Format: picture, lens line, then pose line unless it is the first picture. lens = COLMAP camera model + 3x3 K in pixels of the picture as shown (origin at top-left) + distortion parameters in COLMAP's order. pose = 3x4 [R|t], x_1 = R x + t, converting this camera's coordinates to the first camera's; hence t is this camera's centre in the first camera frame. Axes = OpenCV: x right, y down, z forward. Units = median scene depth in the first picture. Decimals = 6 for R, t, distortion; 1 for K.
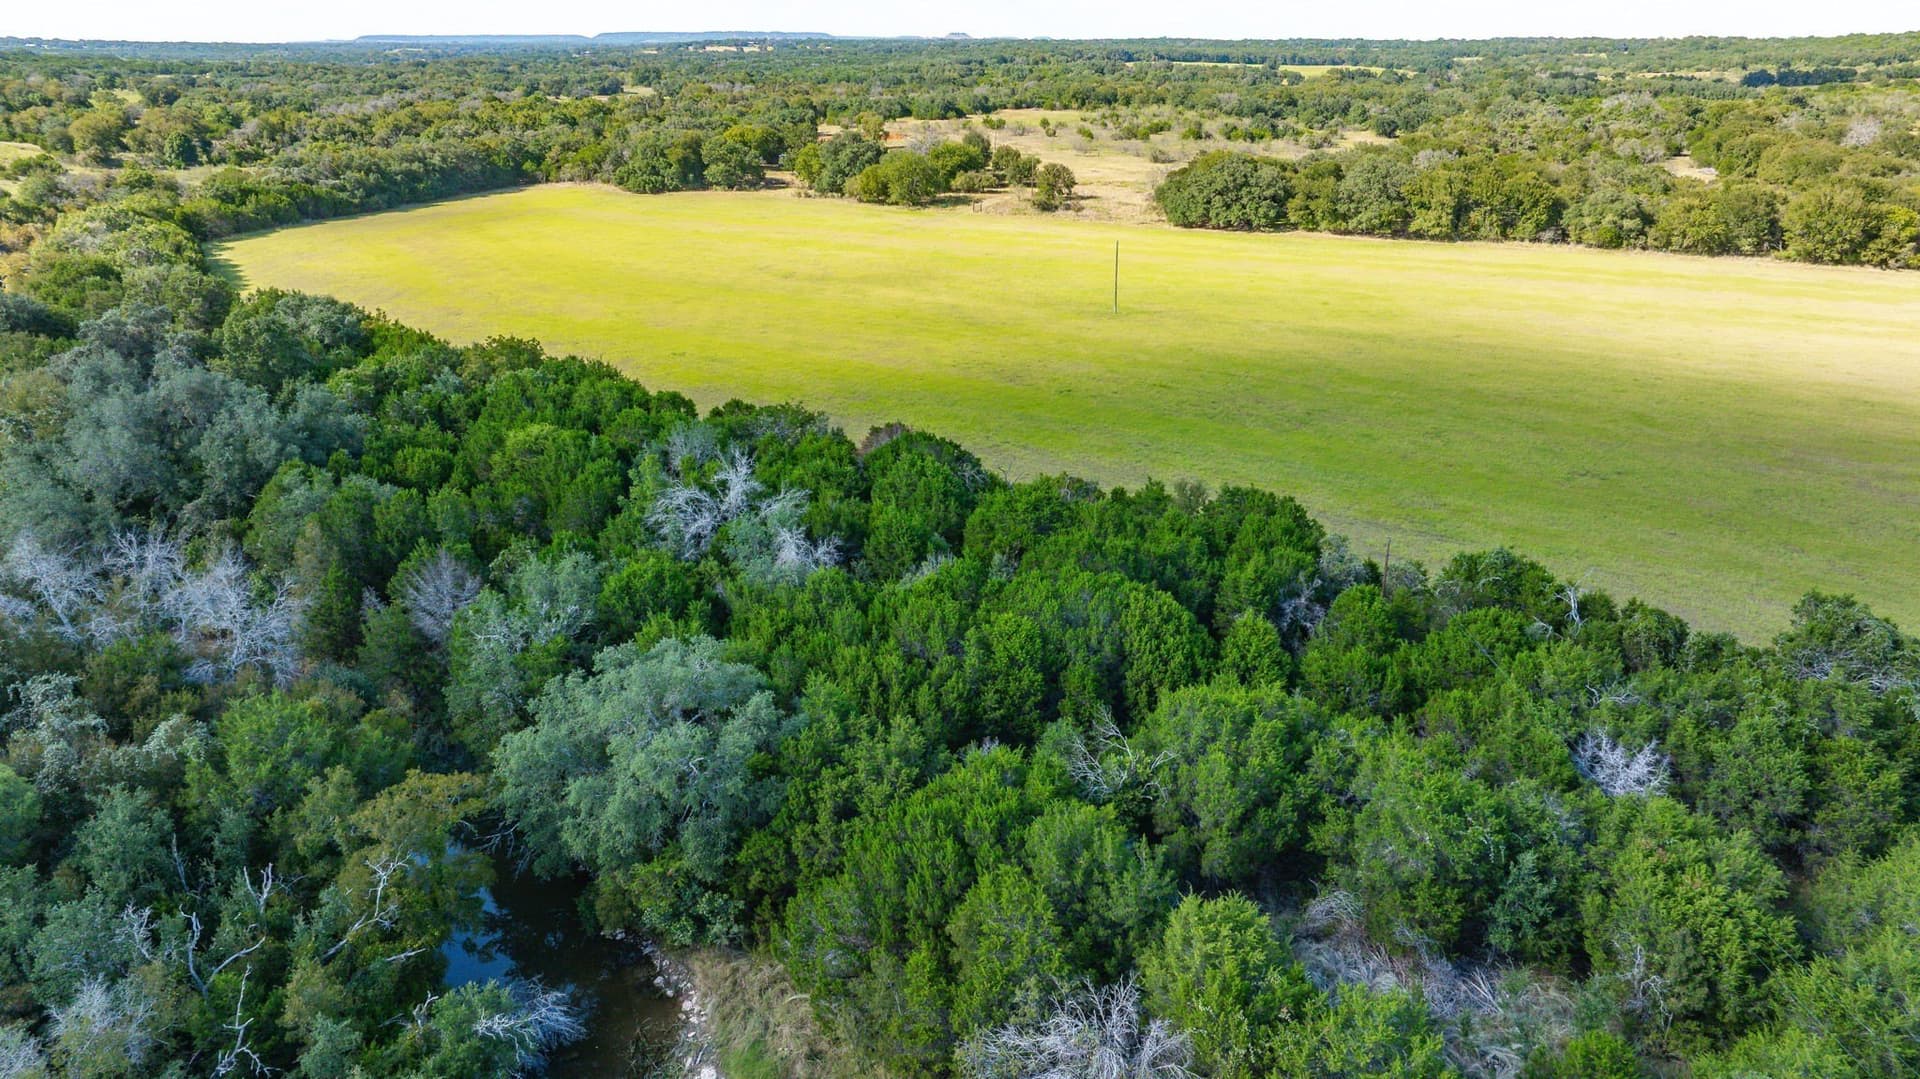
lens RADIAL K [[1355.2, 0, 965.8], [0, 1355.2, 543.5], [0, 0, 1]] dist [-0.051548, 0.065400]
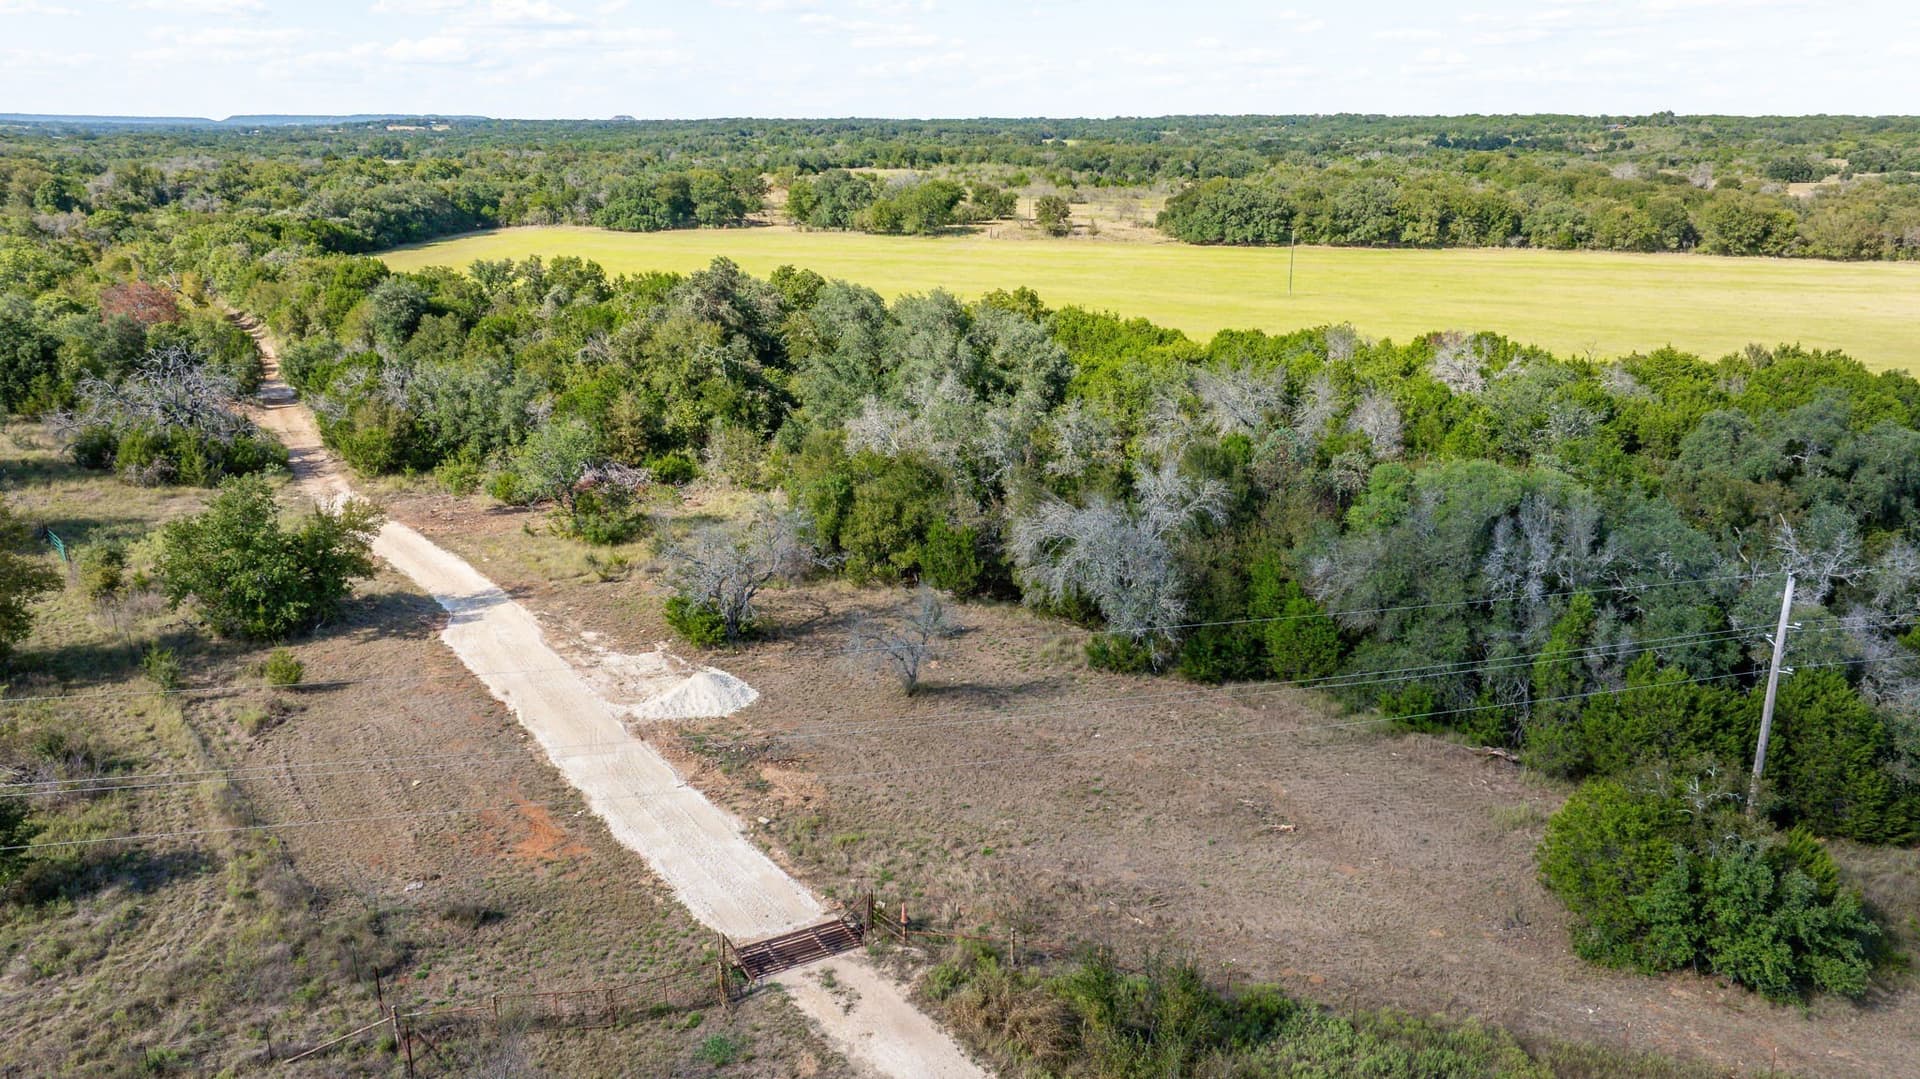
lens RADIAL K [[1355.2, 0, 965.8], [0, 1355.2, 543.5], [0, 0, 1]] dist [-0.051548, 0.065400]
pose [[0.970615, -0.068778, 0.230601, -0.267171], [0.081768, 0.995531, -0.047242, 0.043341], [-0.226321, 0.064709, 0.971901, -0.023715]]
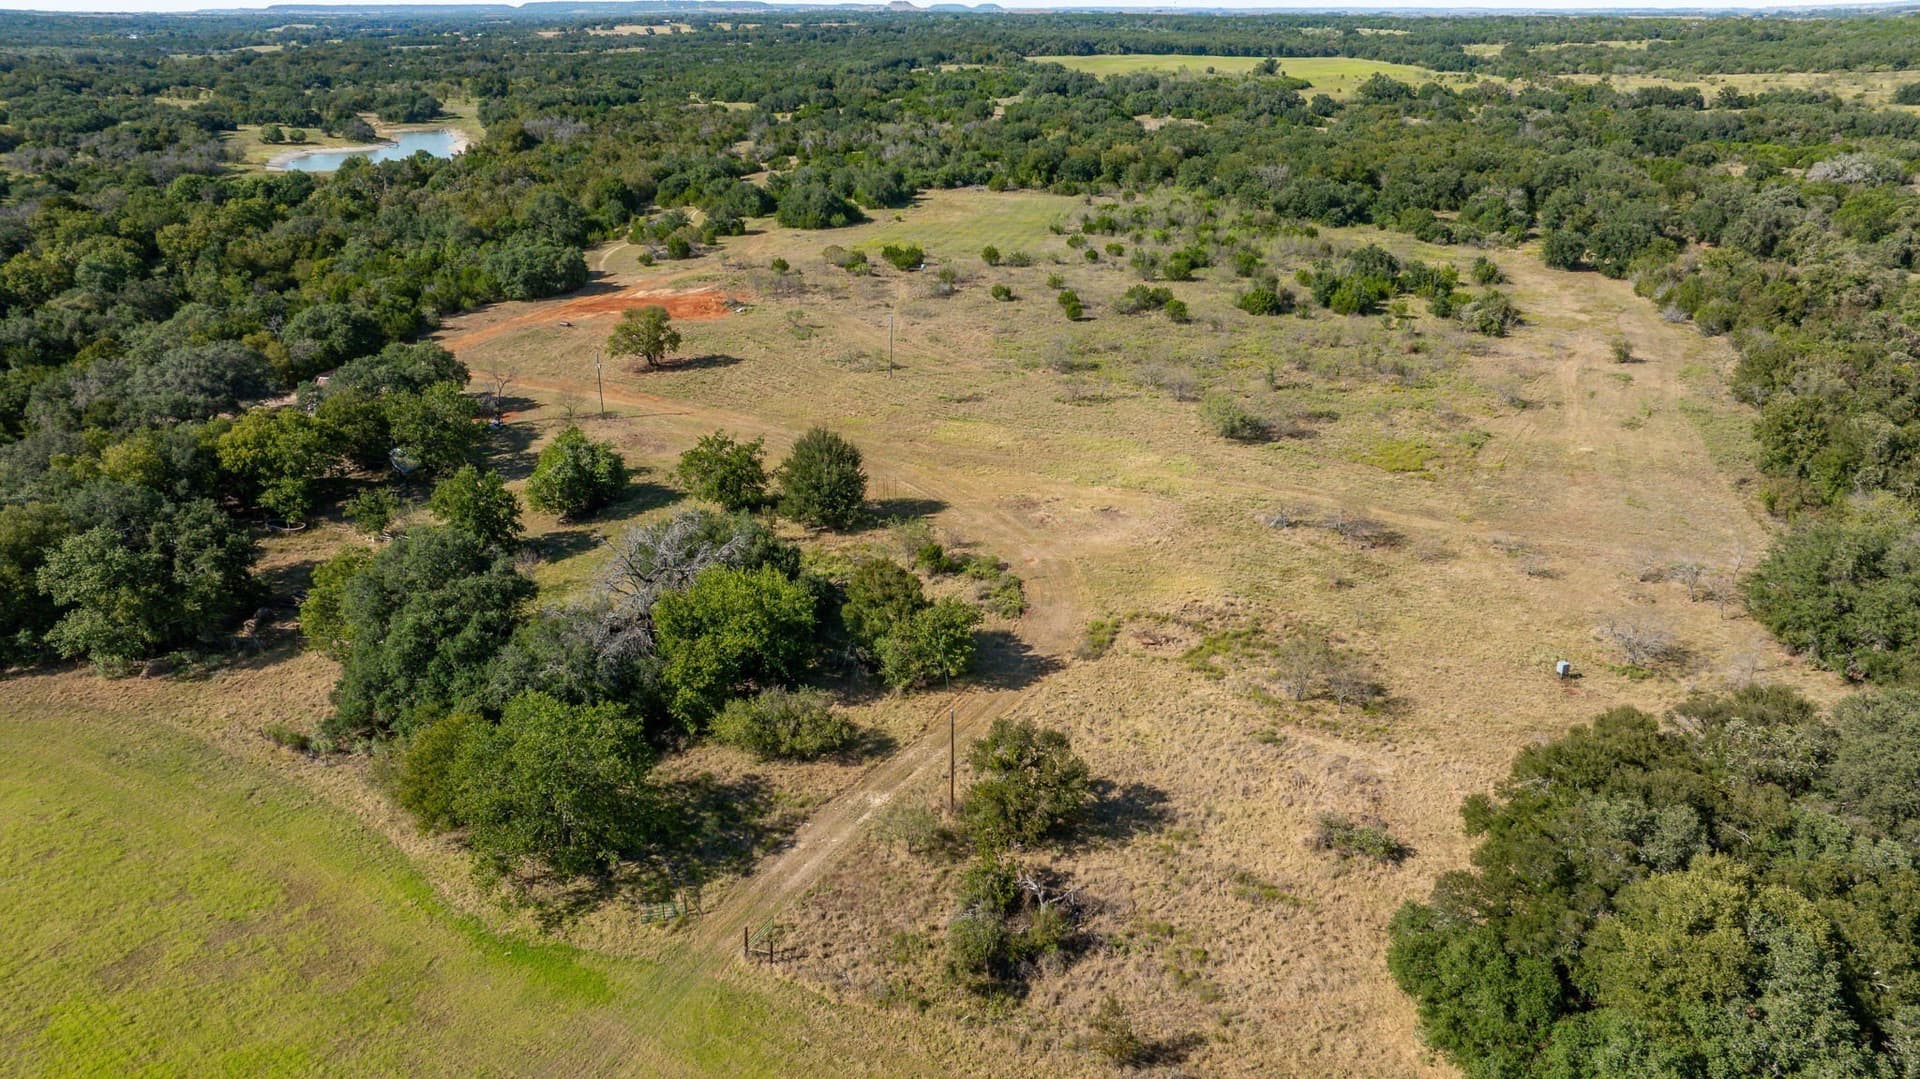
lens RADIAL K [[1355.2, 0, 965.8], [0, 1355.2, 543.5], [0, 0, 1]] dist [-0.051548, 0.065400]
pose [[0.999282, -0.016430, 0.034130, 0.042246], [0.015618, 0.999592, 0.023909, -0.327801], [-0.034509, -0.023359, 0.999131, 0.679428]]
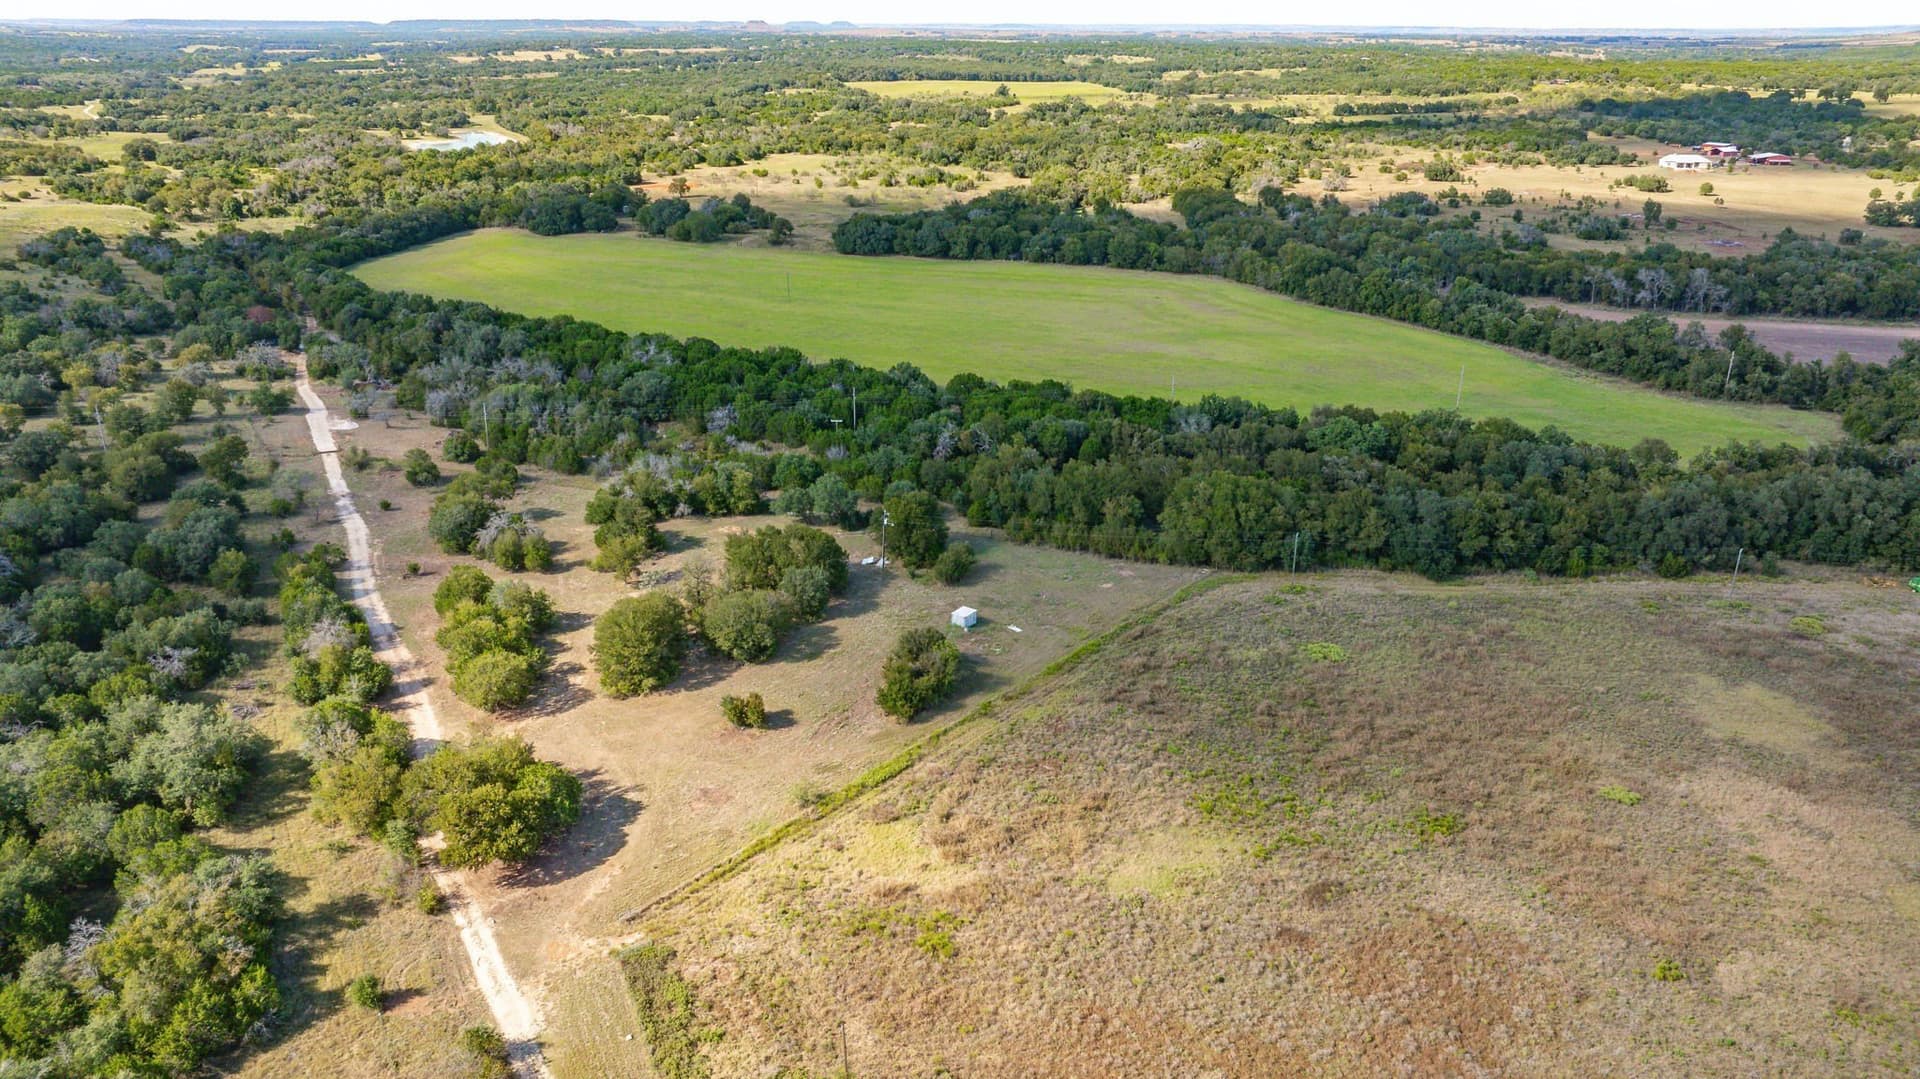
lens RADIAL K [[1343.0, 0, 963.7], [0, 1343.0, 562.9], [0, 0, 1]] dist [-0.021704, 0.003140]
pose [[0.990837, -0.048659, 0.125996, 0.058639], [0.044947, 0.998472, 0.032135, 0.141346], [-0.127367, -0.026178, 0.991510, -0.857845]]
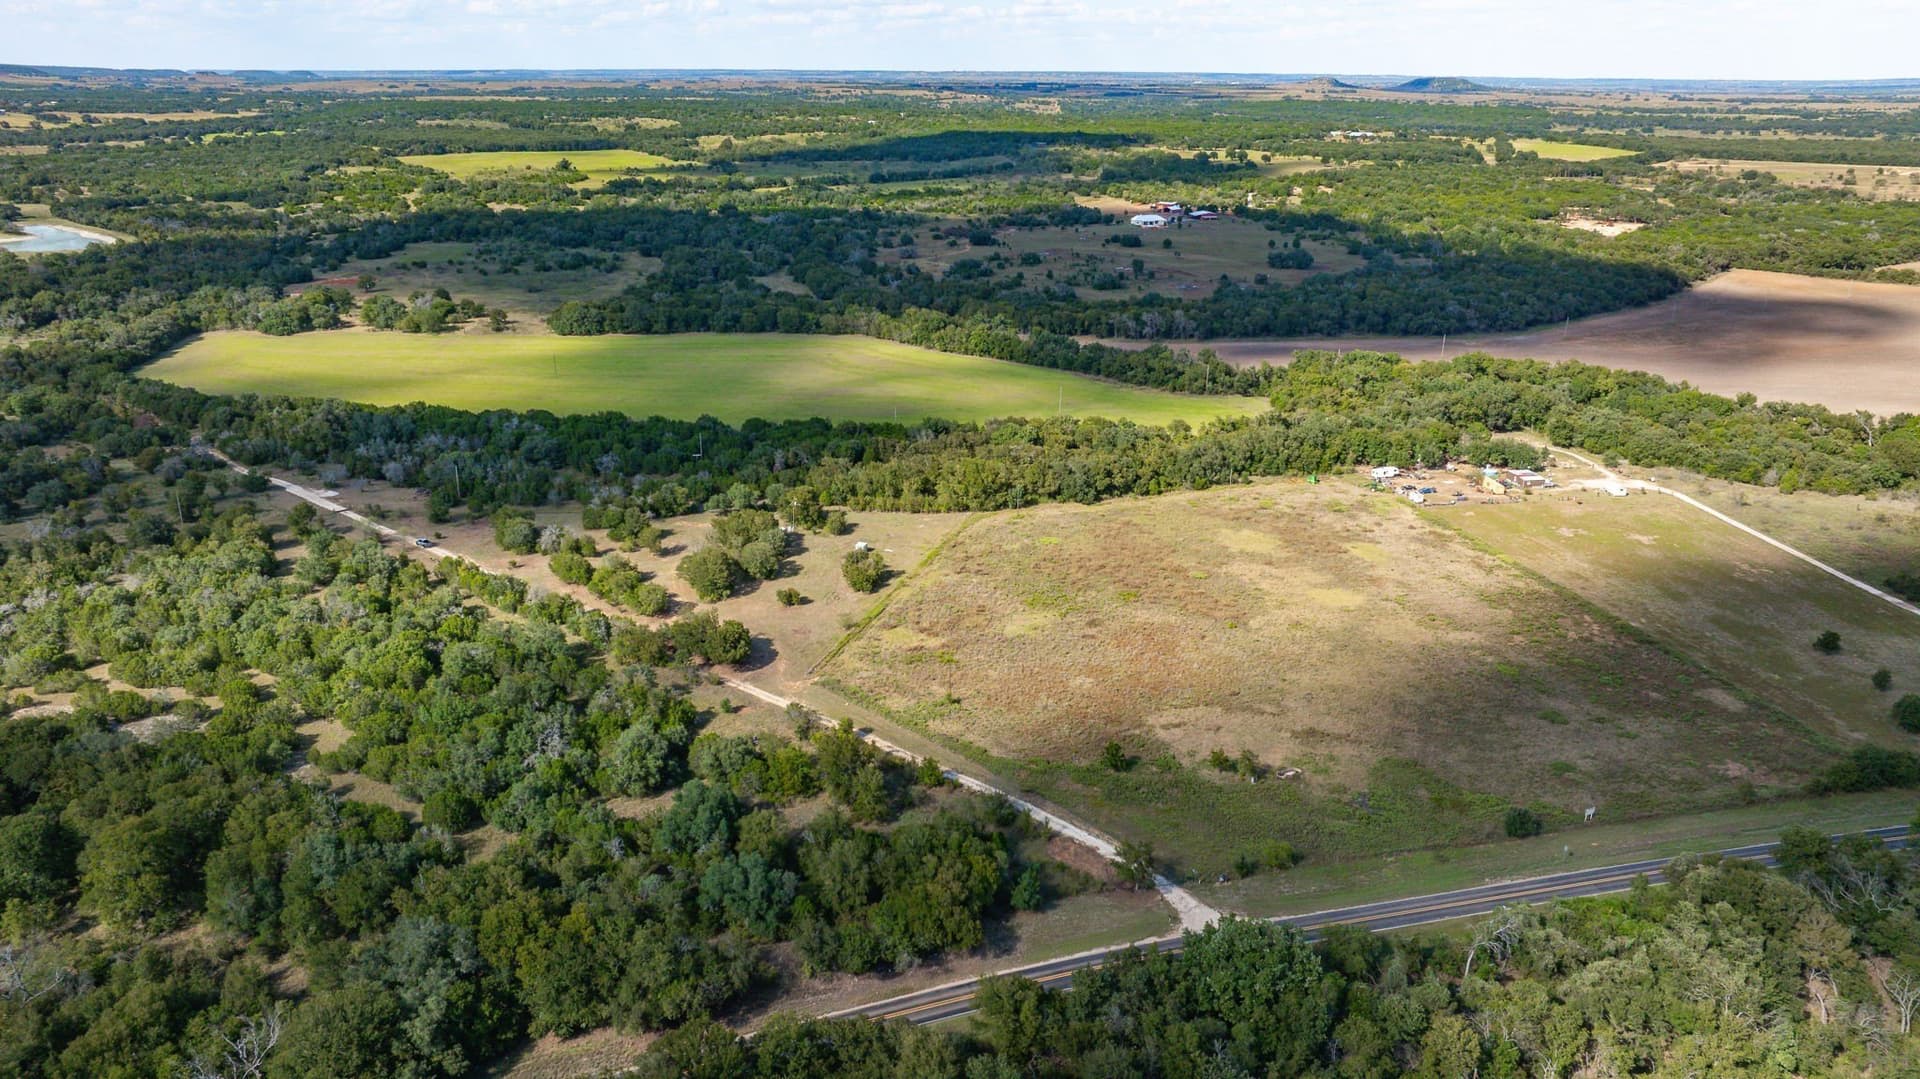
lens RADIAL K [[1351.6, 0, 963.0], [0, 1351.6, 541.4], [0, 0, 1]] dist [-0.019128, -0.007550]
pose [[0.878950, -0.154734, 0.451115, -0.319447], [0.161068, 0.986637, 0.024596, 0.168922], [-0.448893, 0.051042, 0.892127, -1.316232]]
